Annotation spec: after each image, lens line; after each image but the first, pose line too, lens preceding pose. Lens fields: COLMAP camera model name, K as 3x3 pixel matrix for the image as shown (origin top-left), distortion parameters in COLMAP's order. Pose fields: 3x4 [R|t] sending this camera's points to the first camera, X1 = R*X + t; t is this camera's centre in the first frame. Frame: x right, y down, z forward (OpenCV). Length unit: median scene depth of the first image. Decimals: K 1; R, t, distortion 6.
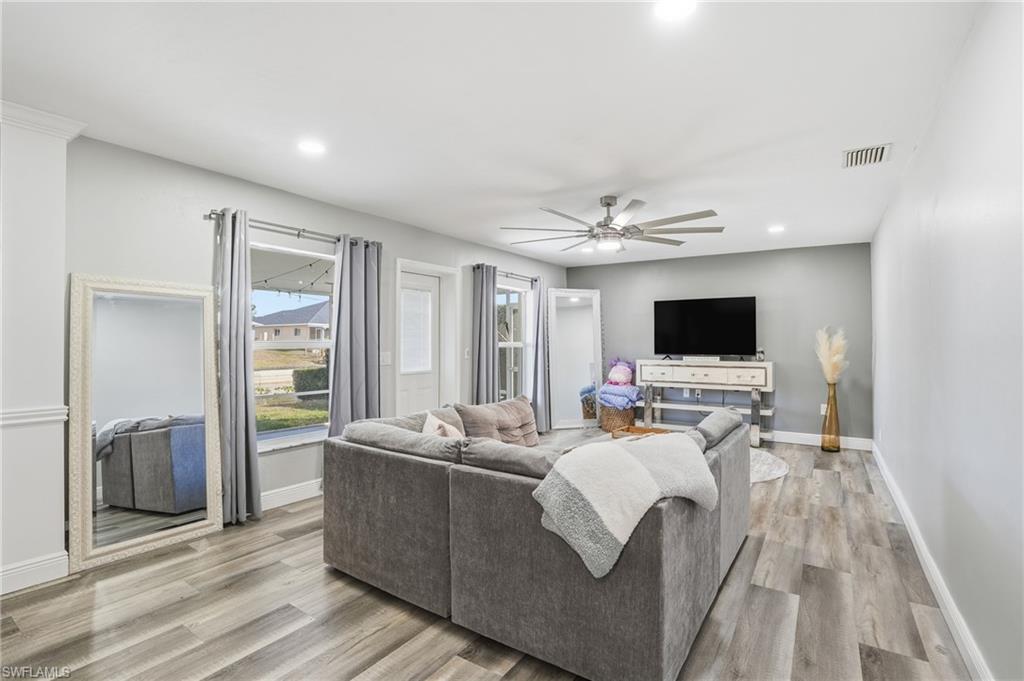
lens RADIAL K [[505.0, 0, 512.0], [0, 505.0, 340.5], [0, 0, 1]] dist [-0.000139, 0.000048]
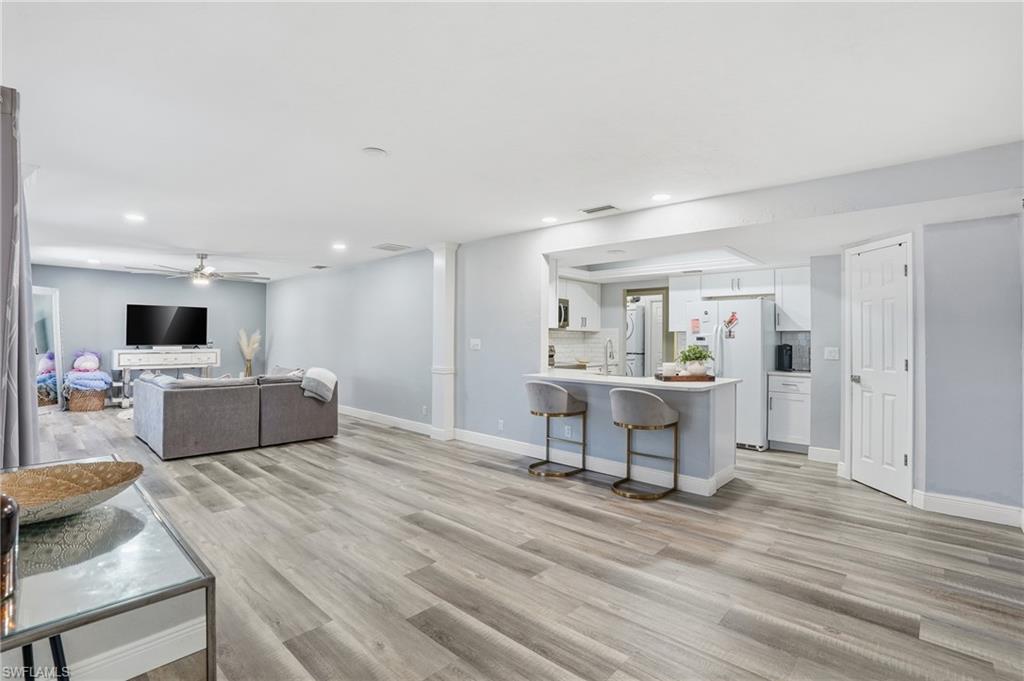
lens RADIAL K [[476.3, 0, 514.2], [0, 476.3, 335.1], [0, 0, 1]] dist [-0.040694, 0.012608]
pose [[0.217201, 0.005083, 0.976114, -0.721708], [-0.007833, 0.999963, -0.003464, -0.003374], [-0.976095, -0.006894, 0.217233, -0.254104]]
